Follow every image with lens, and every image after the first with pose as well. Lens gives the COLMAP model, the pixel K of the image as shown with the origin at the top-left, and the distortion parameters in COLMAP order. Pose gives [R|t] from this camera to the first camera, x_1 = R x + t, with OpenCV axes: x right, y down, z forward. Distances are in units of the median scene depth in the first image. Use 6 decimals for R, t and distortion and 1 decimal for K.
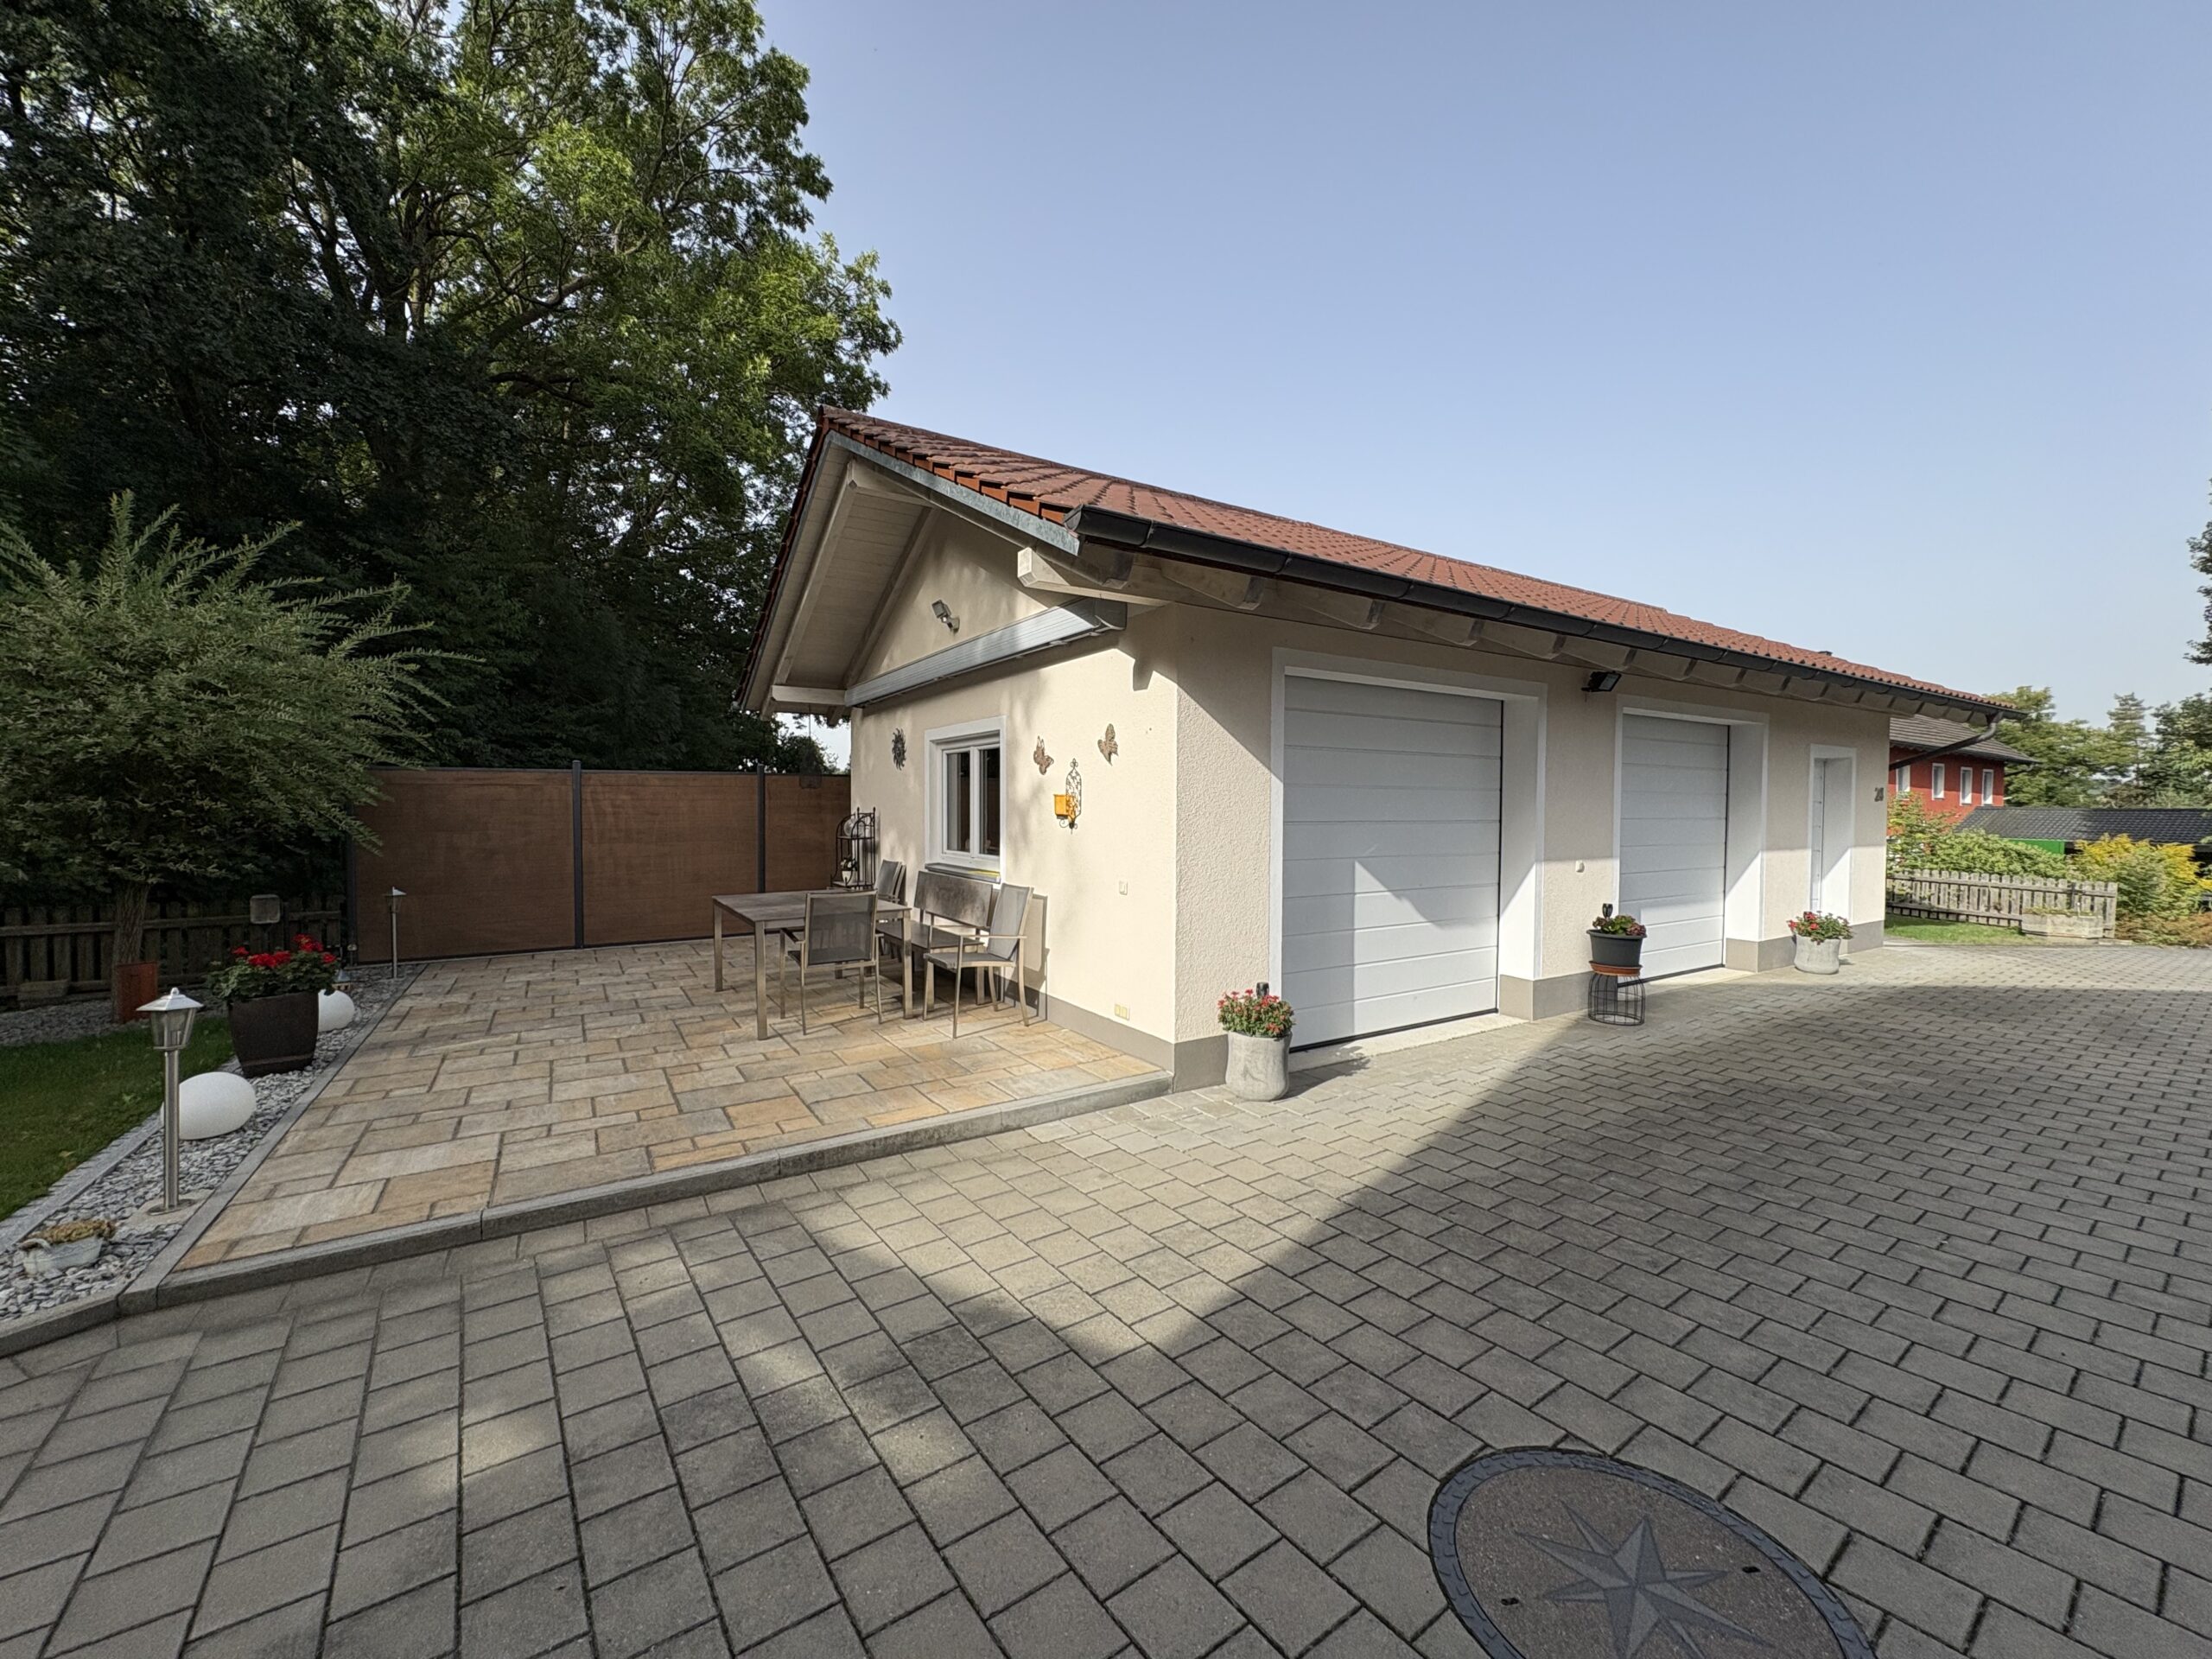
lens RADIAL K [[879.7, 0, 1102.1], [0, 879.7, 829.7], [0, 0, 1]] dist [0.001757, -0.000071]
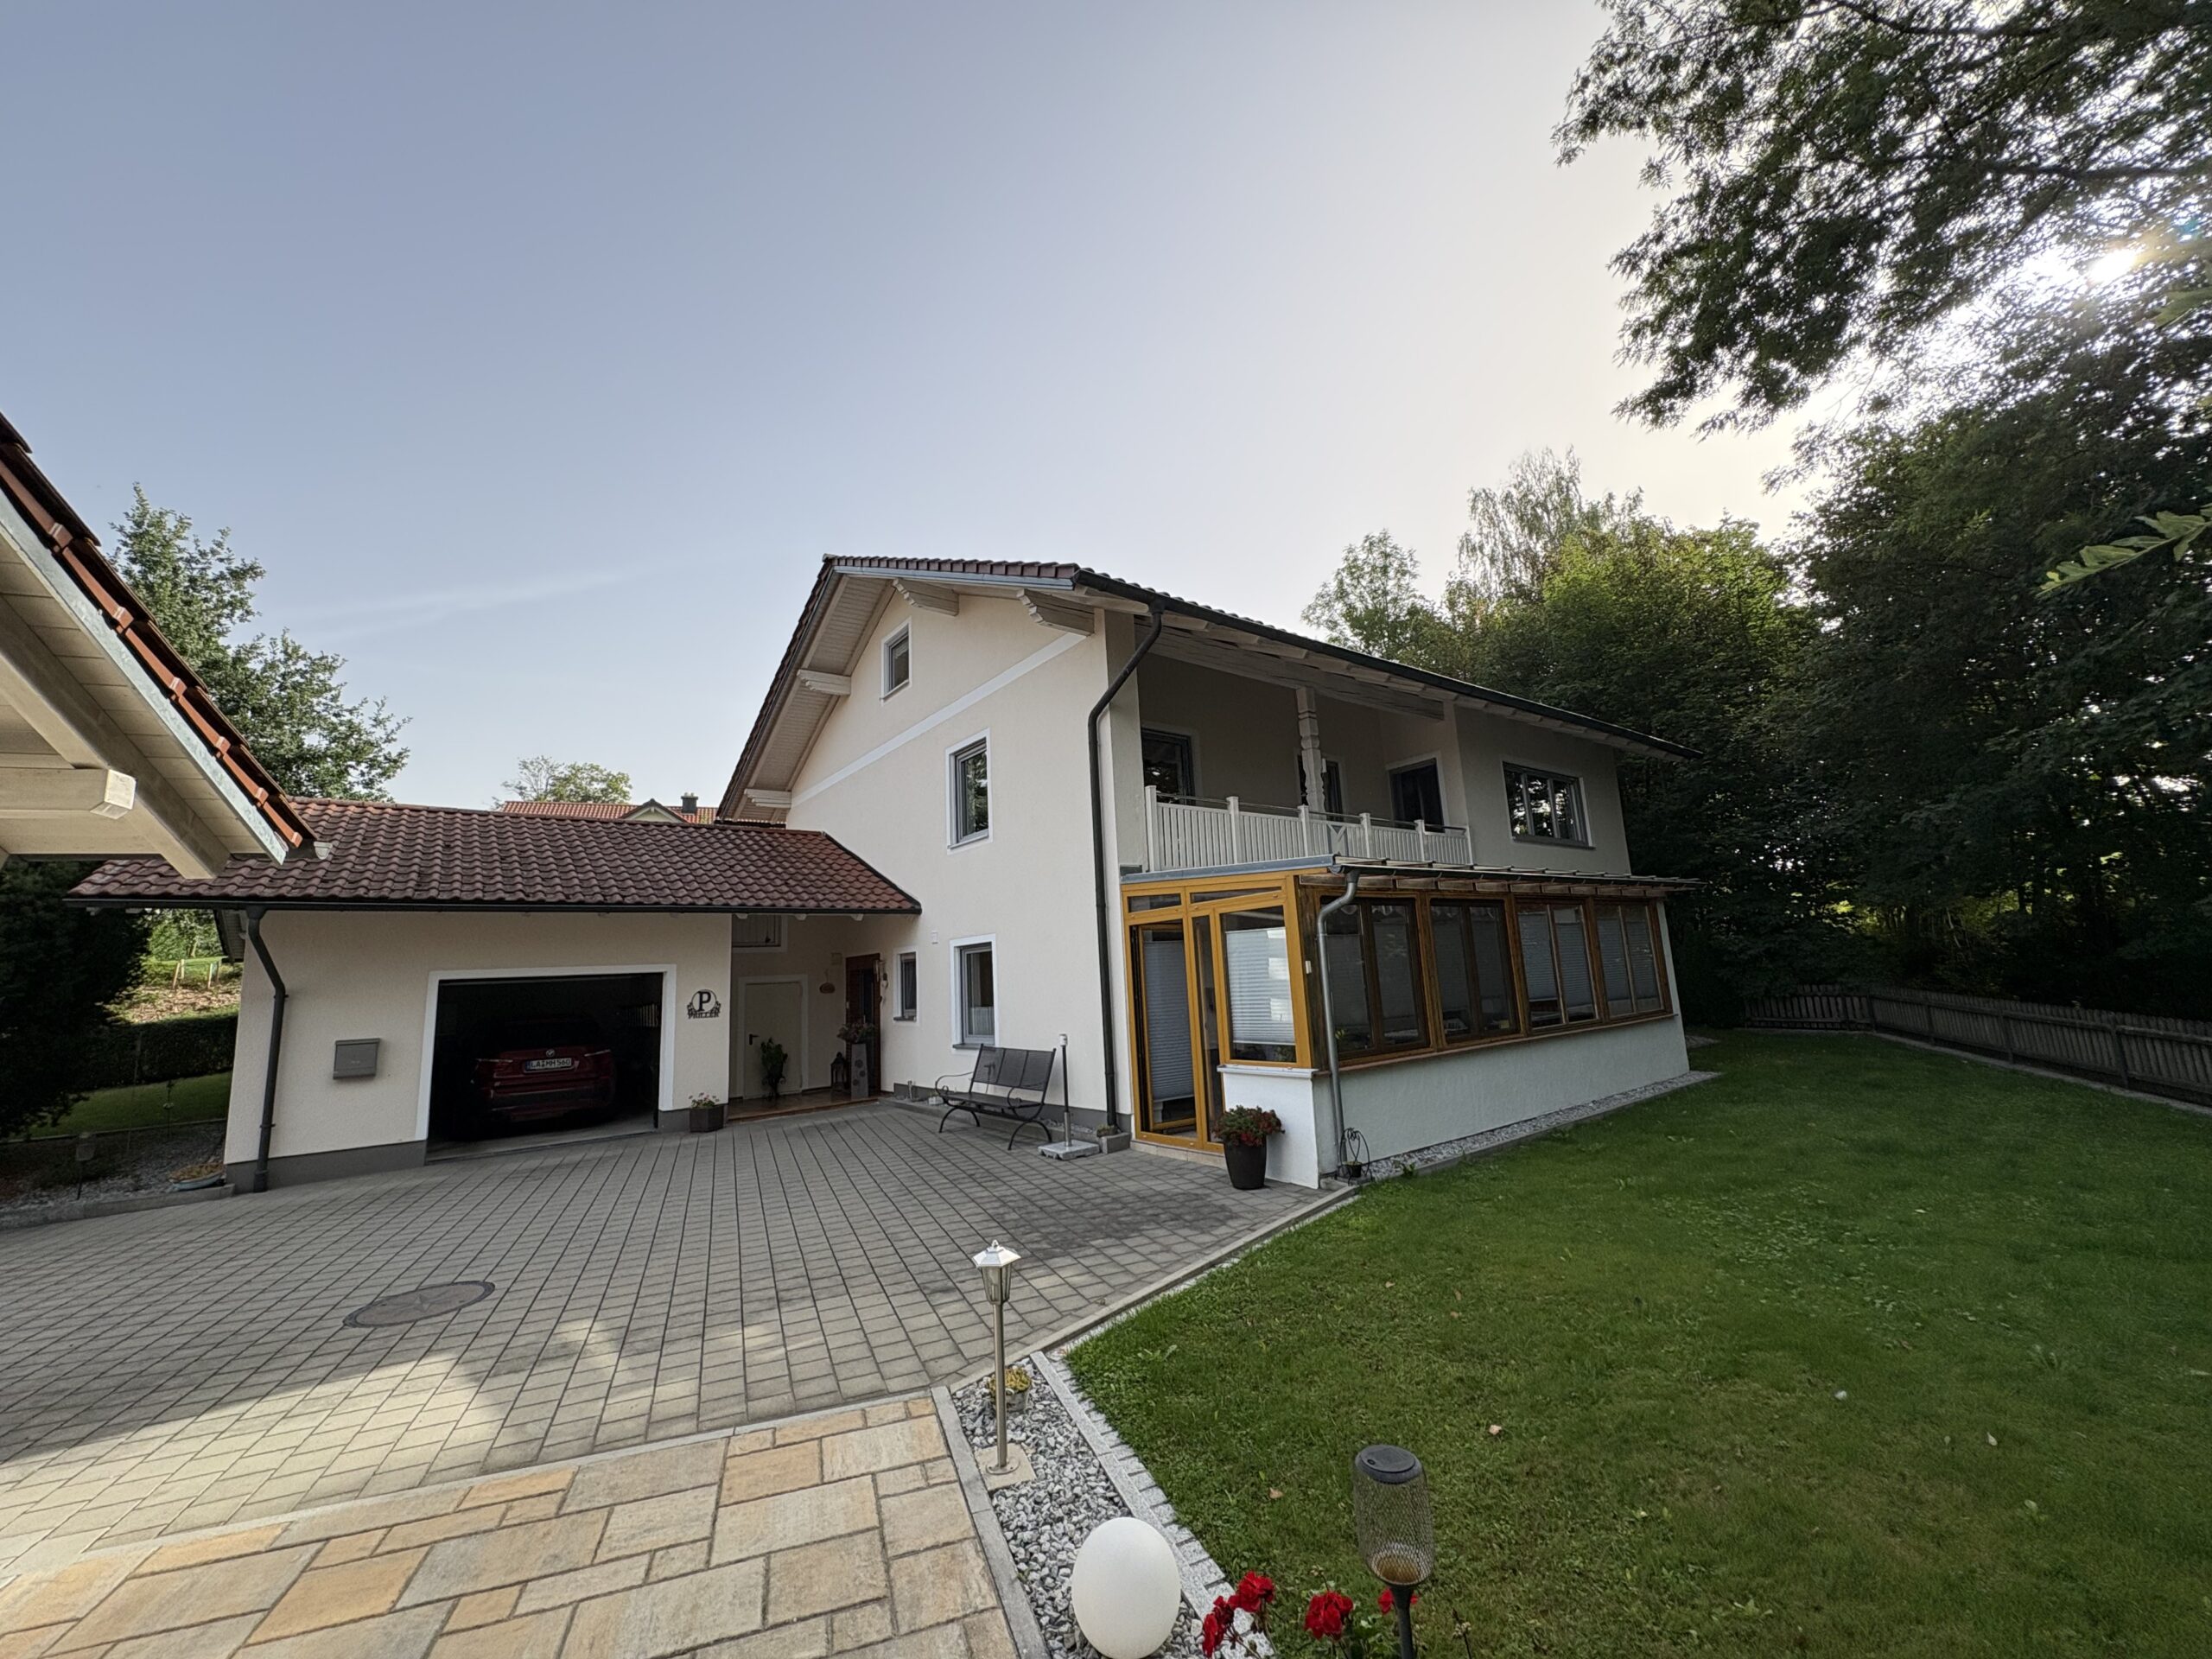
lens RADIAL K [[879.7, 0, 1099.5], [0, 879.7, 830.4], [0, 0, 1]] dist [0.001757, -0.000071]
pose [[-0.972726, 0.083799, 0.216293, -1.773100], [0.053805, 0.988544, -0.141019, -0.183055], [-0.225632, -0.125535, -0.966091, 2.516617]]
